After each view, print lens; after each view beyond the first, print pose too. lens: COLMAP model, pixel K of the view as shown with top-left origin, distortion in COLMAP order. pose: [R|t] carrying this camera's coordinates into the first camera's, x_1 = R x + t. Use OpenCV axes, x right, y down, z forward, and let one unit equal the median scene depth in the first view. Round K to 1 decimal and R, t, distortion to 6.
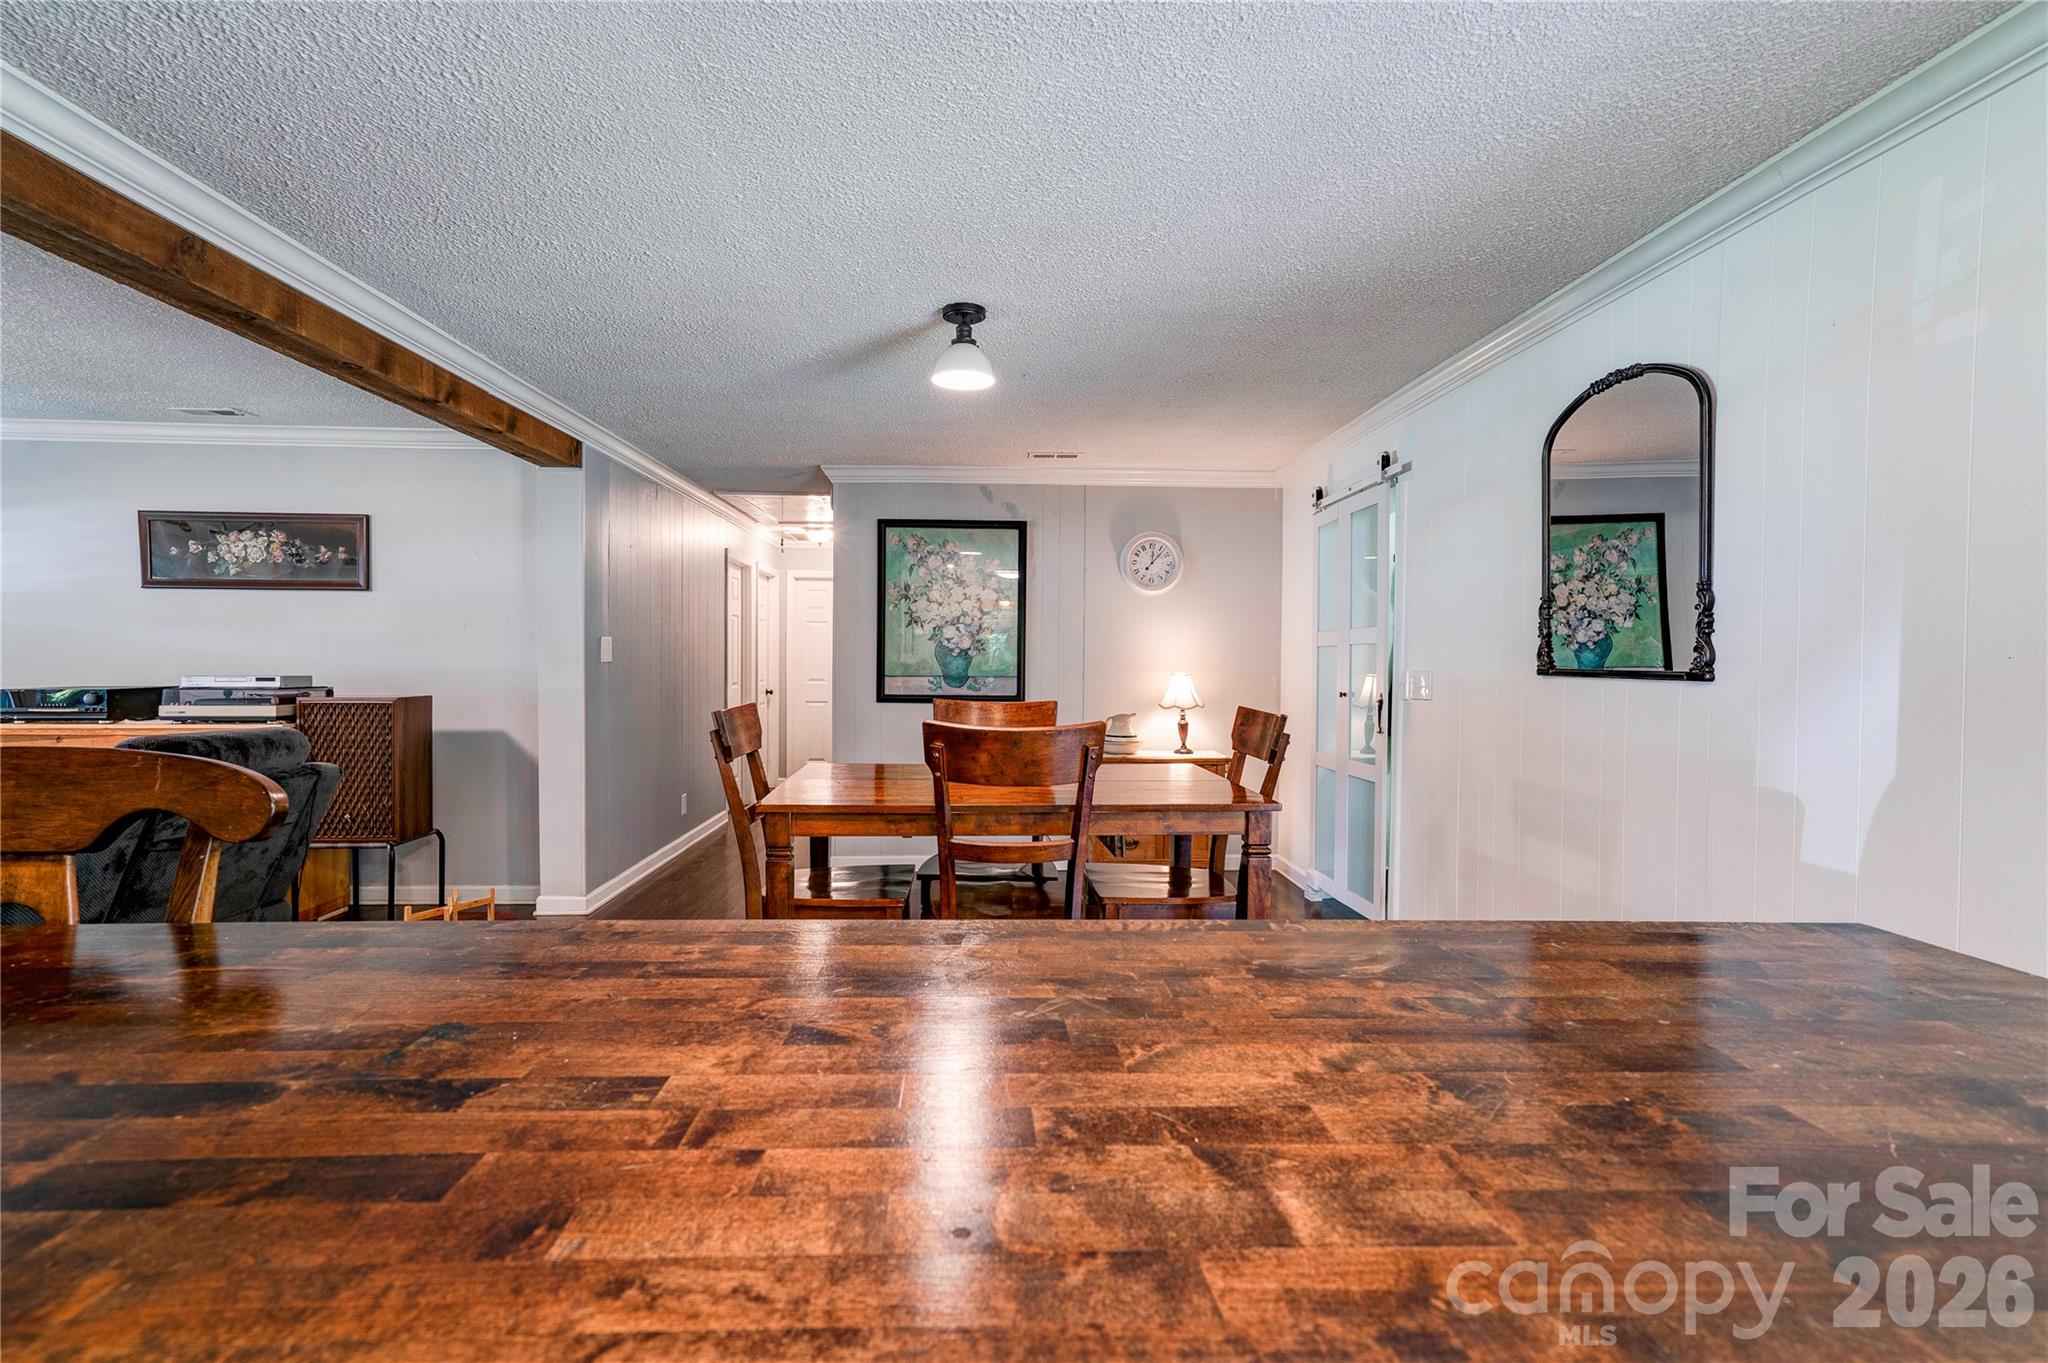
lens RADIAL K [[933.0, 0, 1021.8], [0, 933.0, 671.7], [0, 0, 1]] dist [0.001013, 0.002487]
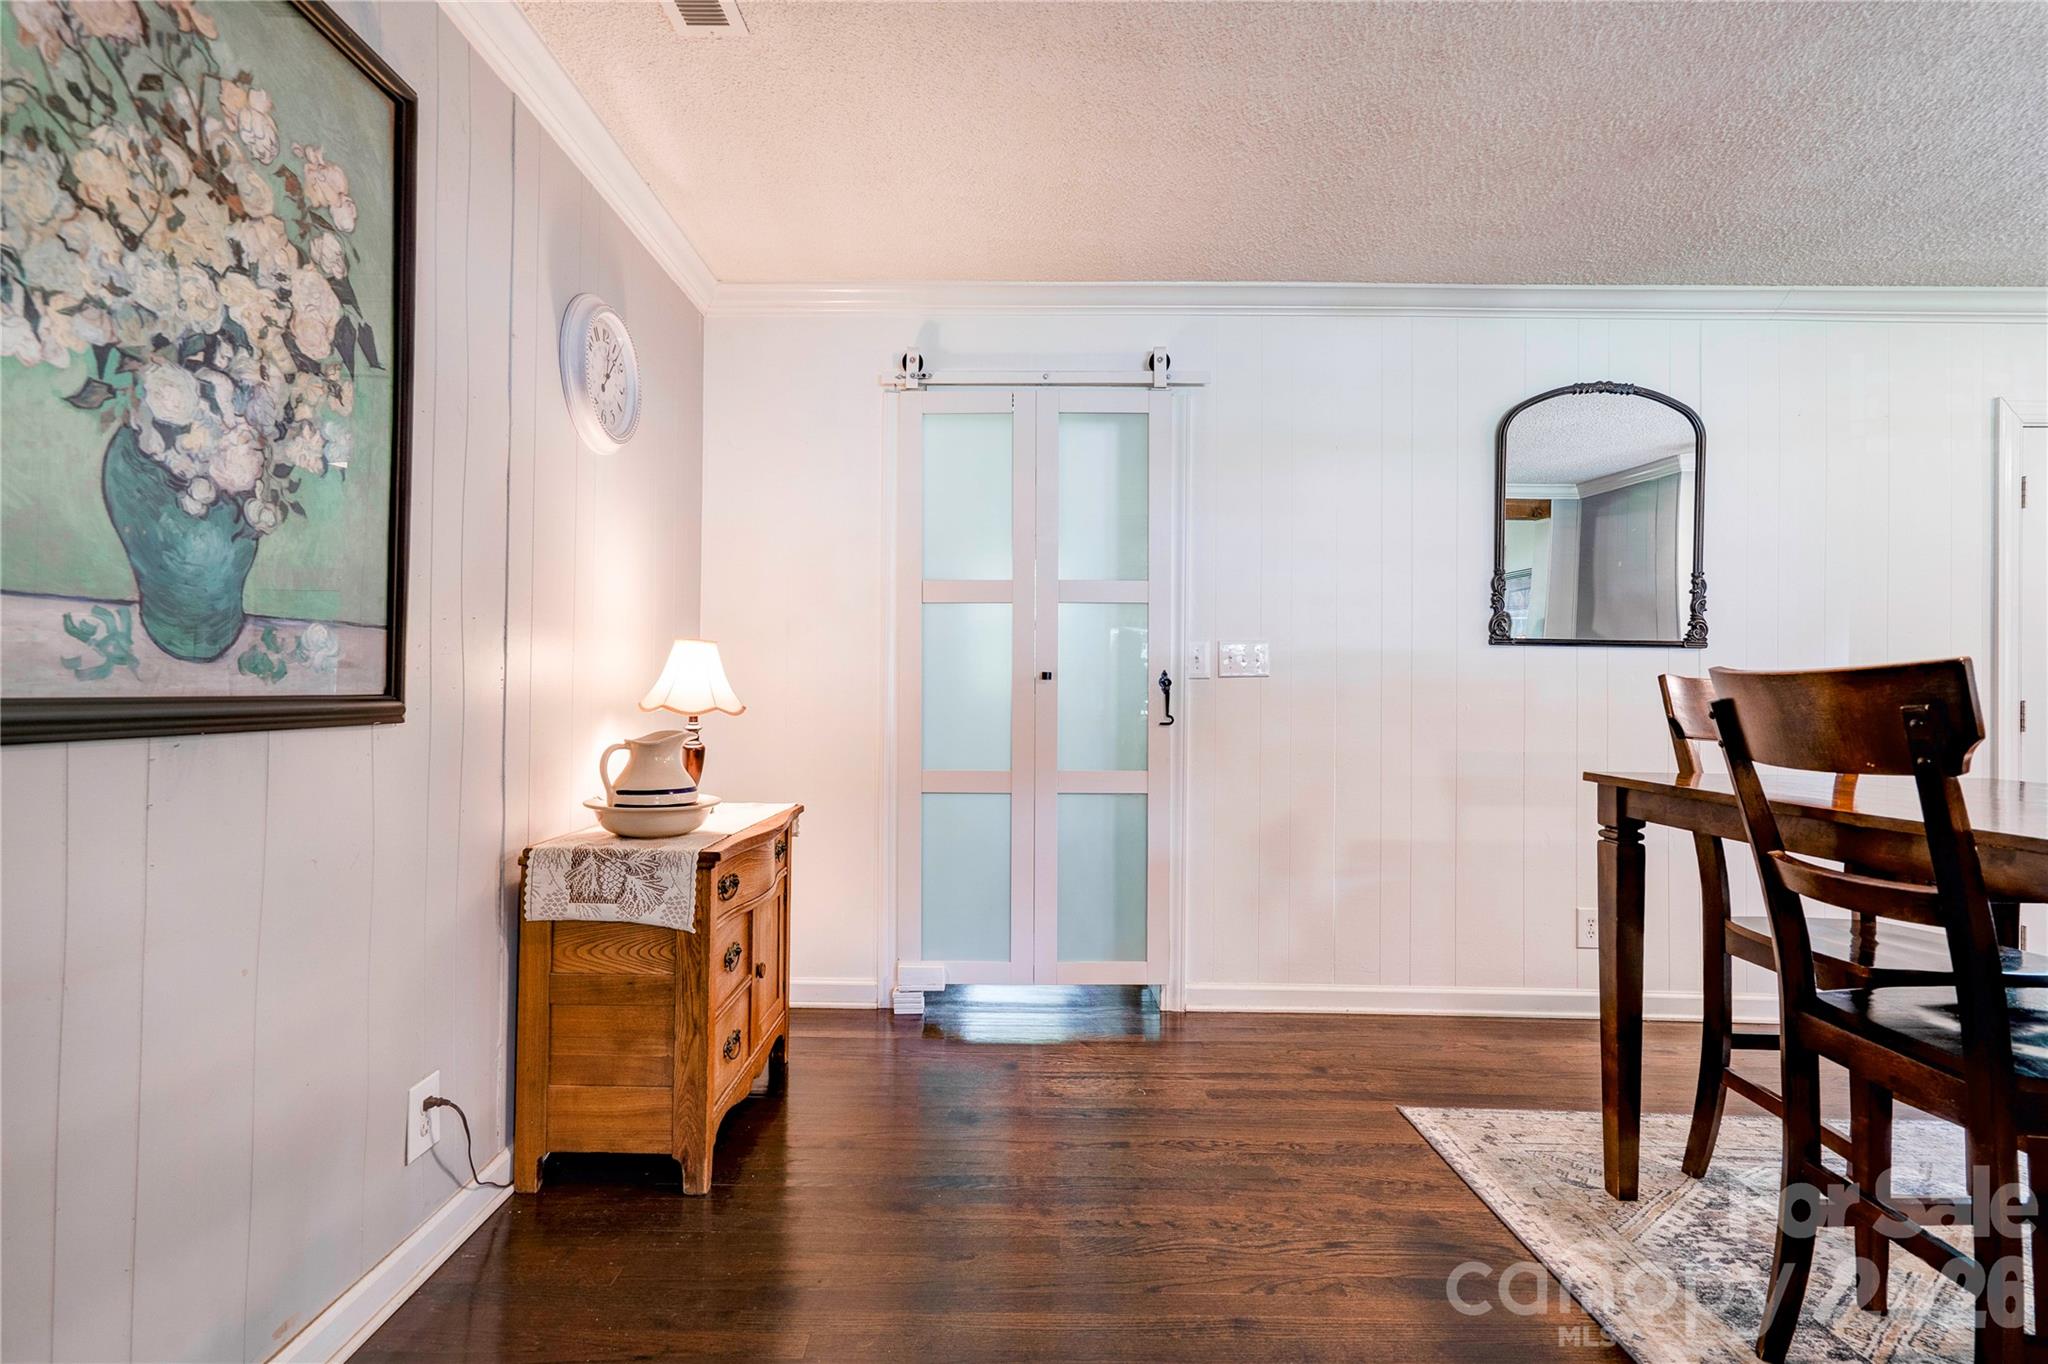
lens RADIAL K [[933.0, 0, 1027.3], [0, 933.0, 689.3], [0, 0, 1]] dist [0.001013, 0.002487]
pose [[0.061921, -0.008774, 0.998042, -0.275463], [0.004536, 0.999954, 0.008510, 0.022483], [-0.998071, 0.004000, 0.061958, 0.796511]]
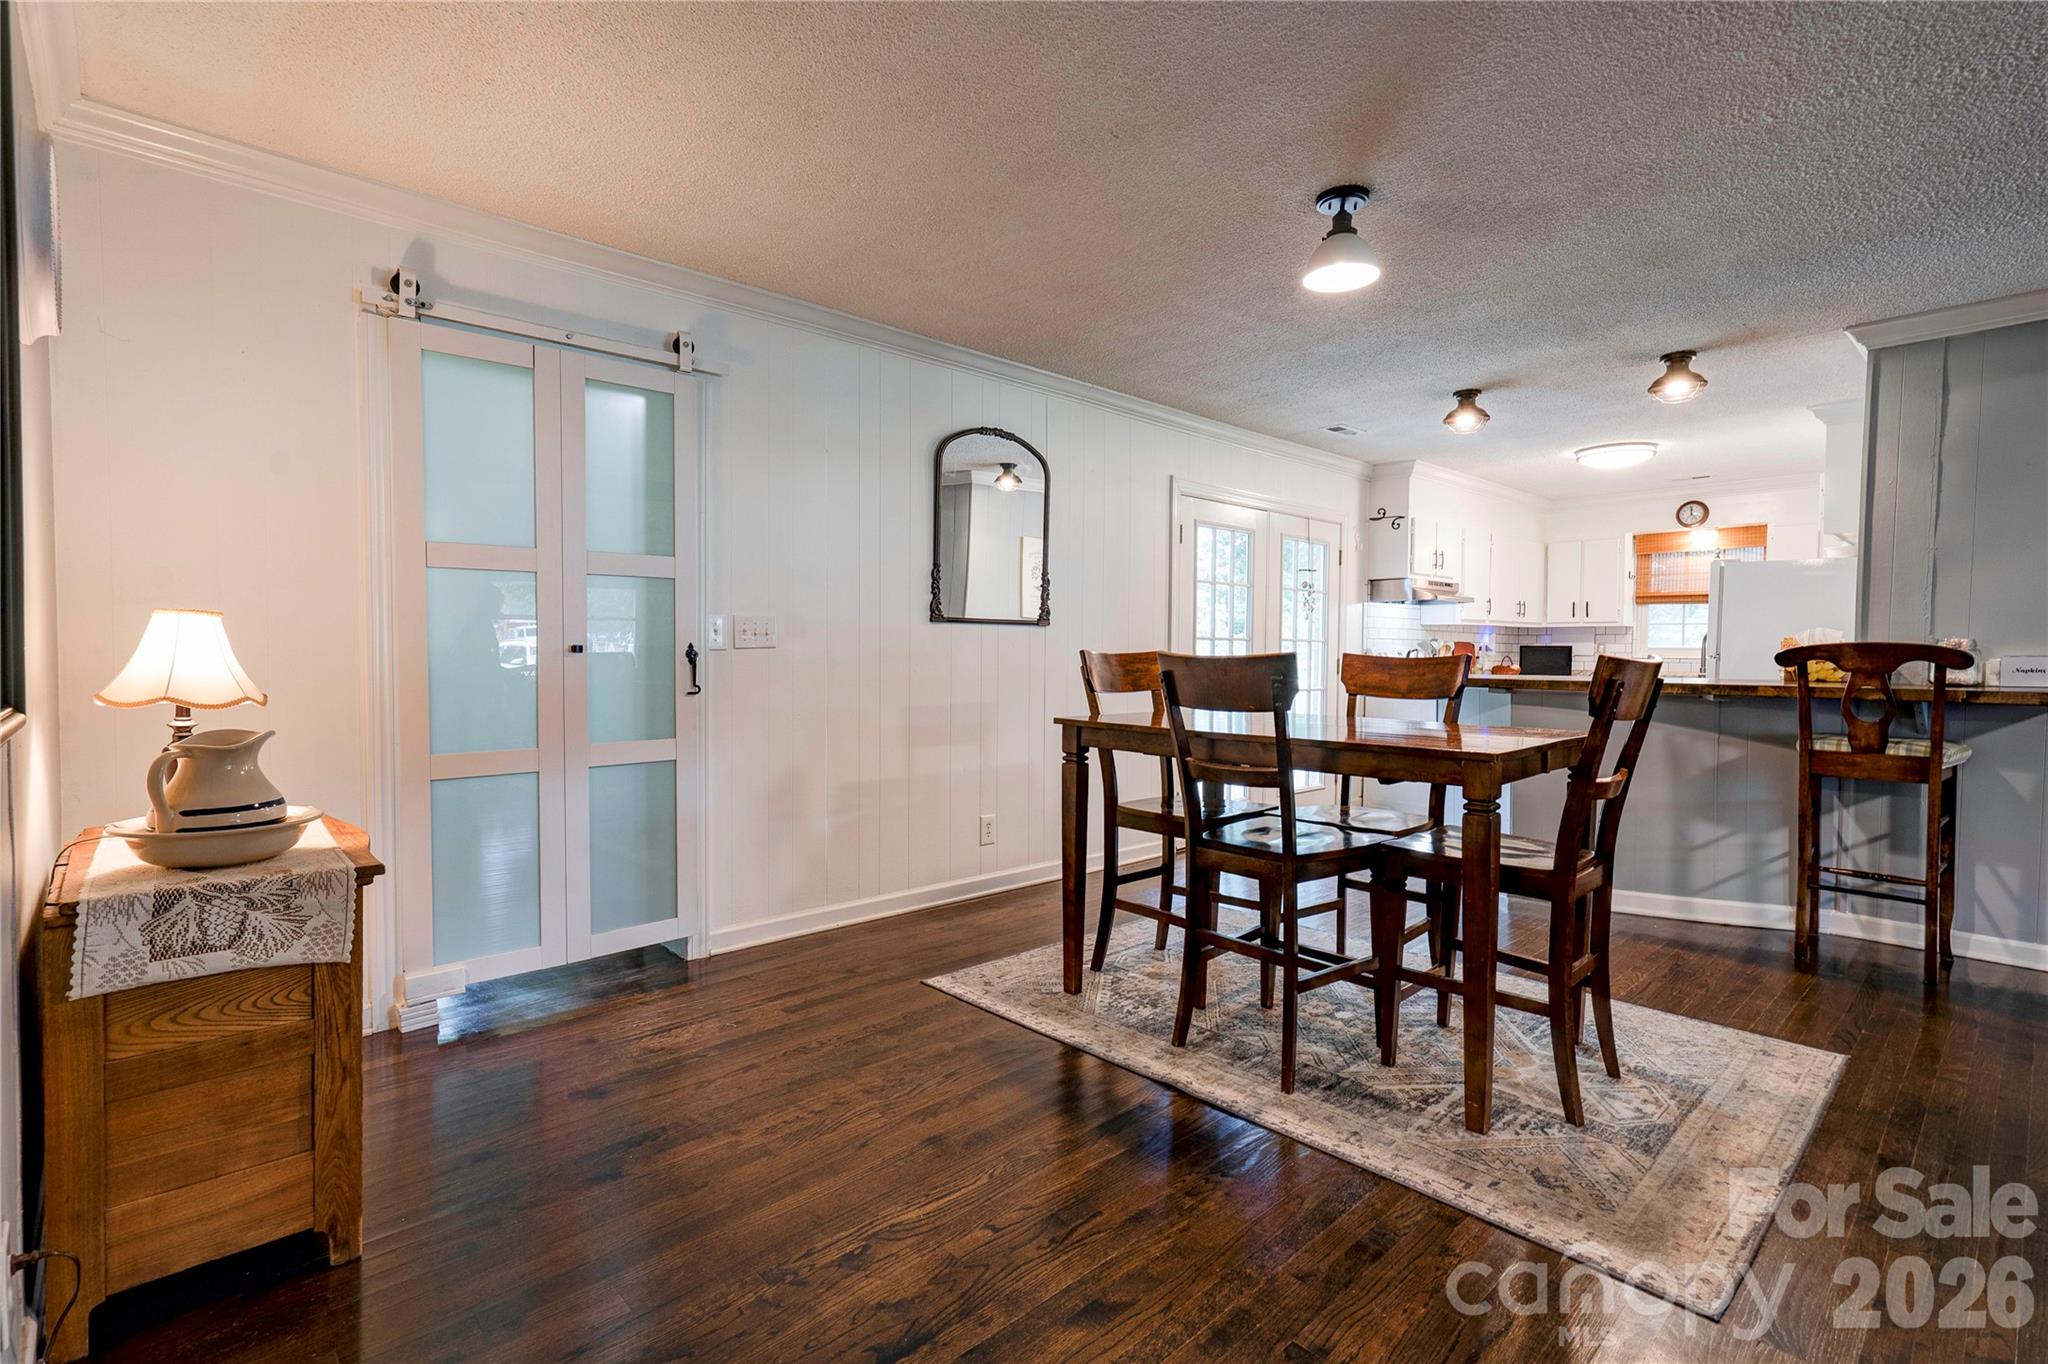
lens RADIAL K [[933.0, 0, 1011.0], [0, 933.0, 683.6], [0, 0, 1]] dist [0.001013, 0.002487]
pose [[-0.629779, -0.044396, 0.775505, -0.299251], [-0.001755, 0.998444, 0.055734, 0.009257], [-0.776772, 0.033739, -0.628877, 0.960130]]
